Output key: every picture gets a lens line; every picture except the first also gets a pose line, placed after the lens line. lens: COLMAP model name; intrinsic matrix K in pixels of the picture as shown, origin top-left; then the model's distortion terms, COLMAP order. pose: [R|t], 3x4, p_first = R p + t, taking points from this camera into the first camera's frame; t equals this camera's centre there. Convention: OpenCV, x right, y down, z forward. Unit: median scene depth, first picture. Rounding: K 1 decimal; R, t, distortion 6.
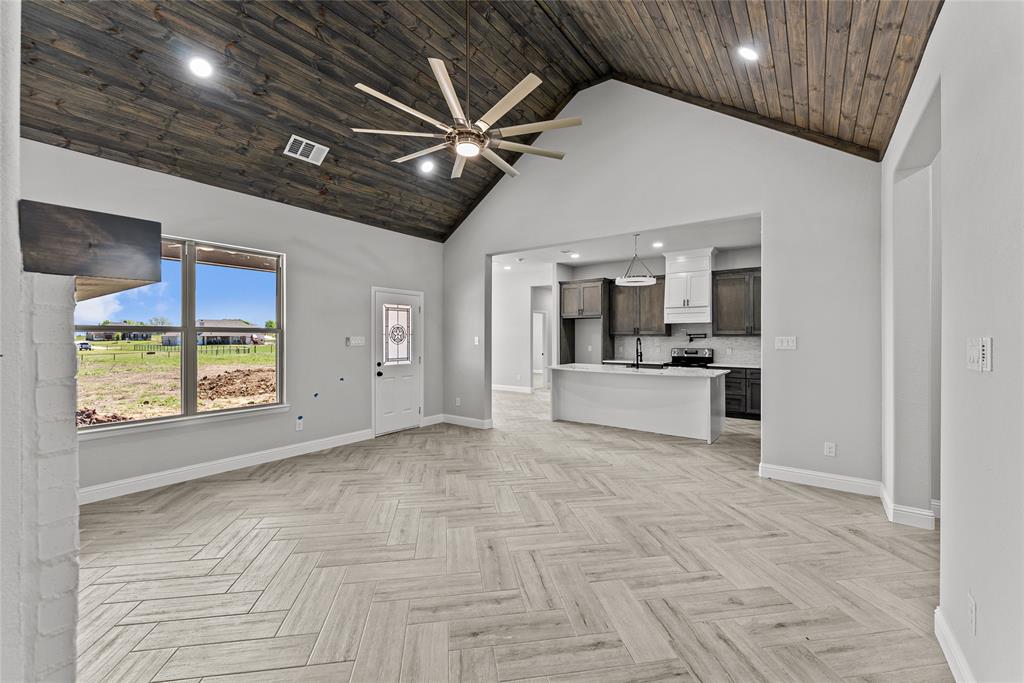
lens RADIAL K [[420.8, 0, 512.3], [0, 420.8, 333.4], [0, 0, 1]] dist [0.000326, -0.000203]
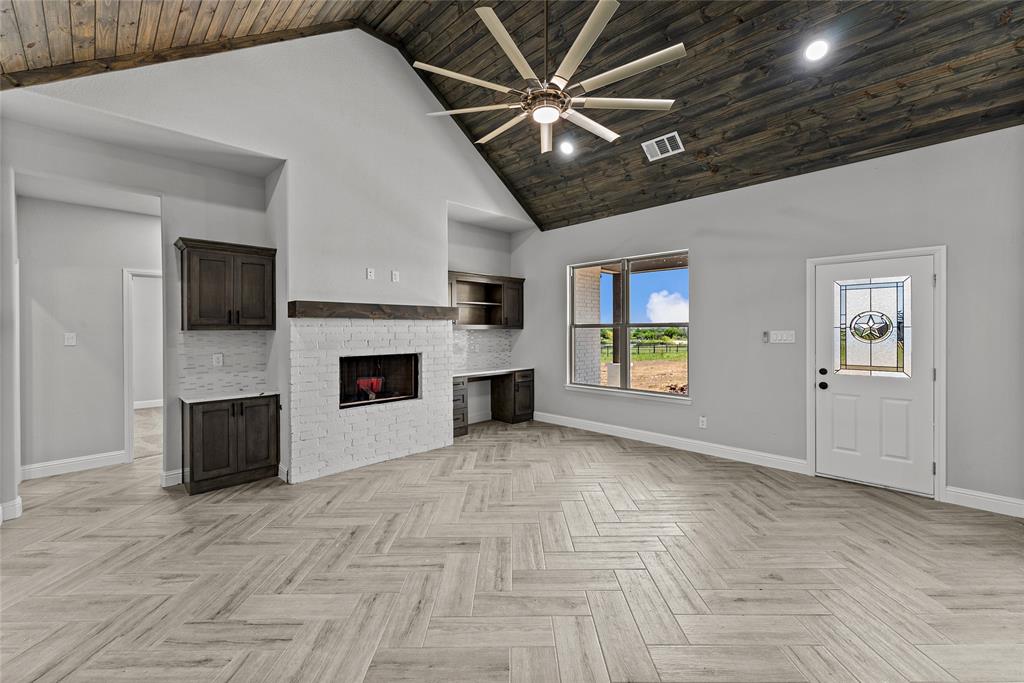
lens RADIAL K [[420.8, 0, 512.3], [0, 420.8, 333.4], [0, 0, 1]] dist [0.000326, -0.000203]
pose [[-0.164134, 0.006956, -0.986414, 0.524874], [0.011646, 0.999919, 0.005113, 0.003299], [0.986369, -0.010648, -0.164202, 0.741265]]
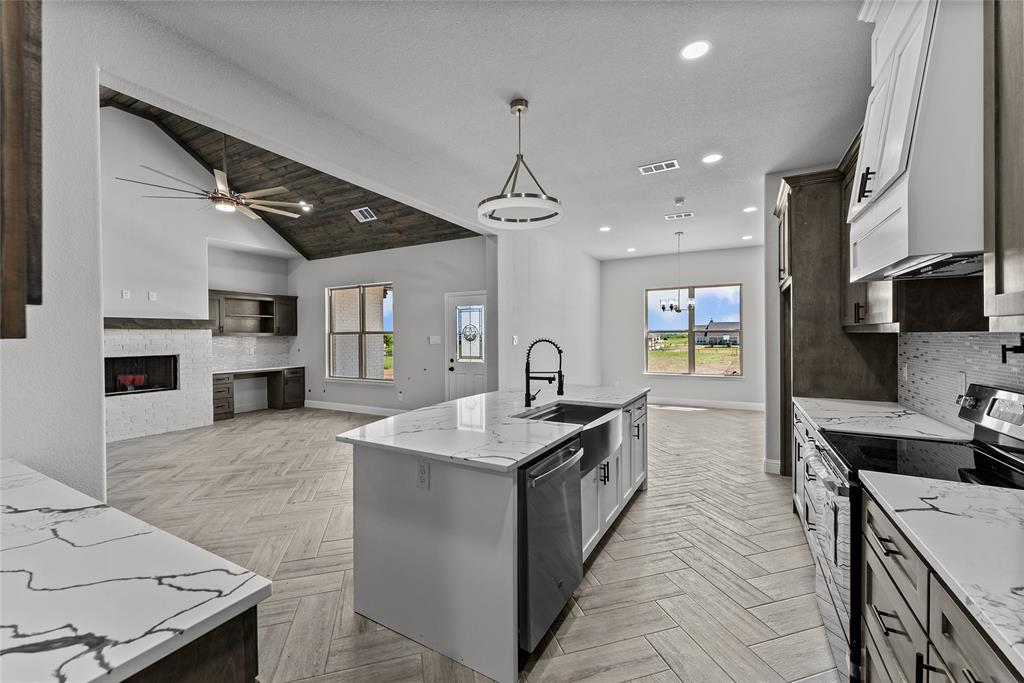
lens RADIAL K [[409.6, 0, 512.0], [0, 409.6, 341.5], [0, 0, 1]] dist [-0.000632, -0.000219]
pose [[0.124927, 0.010553, -0.992110, 0.967200], [0.016893, 0.999776, 0.012761, 0.012588], [0.992022, -0.018354, 0.124721, 1.231164]]
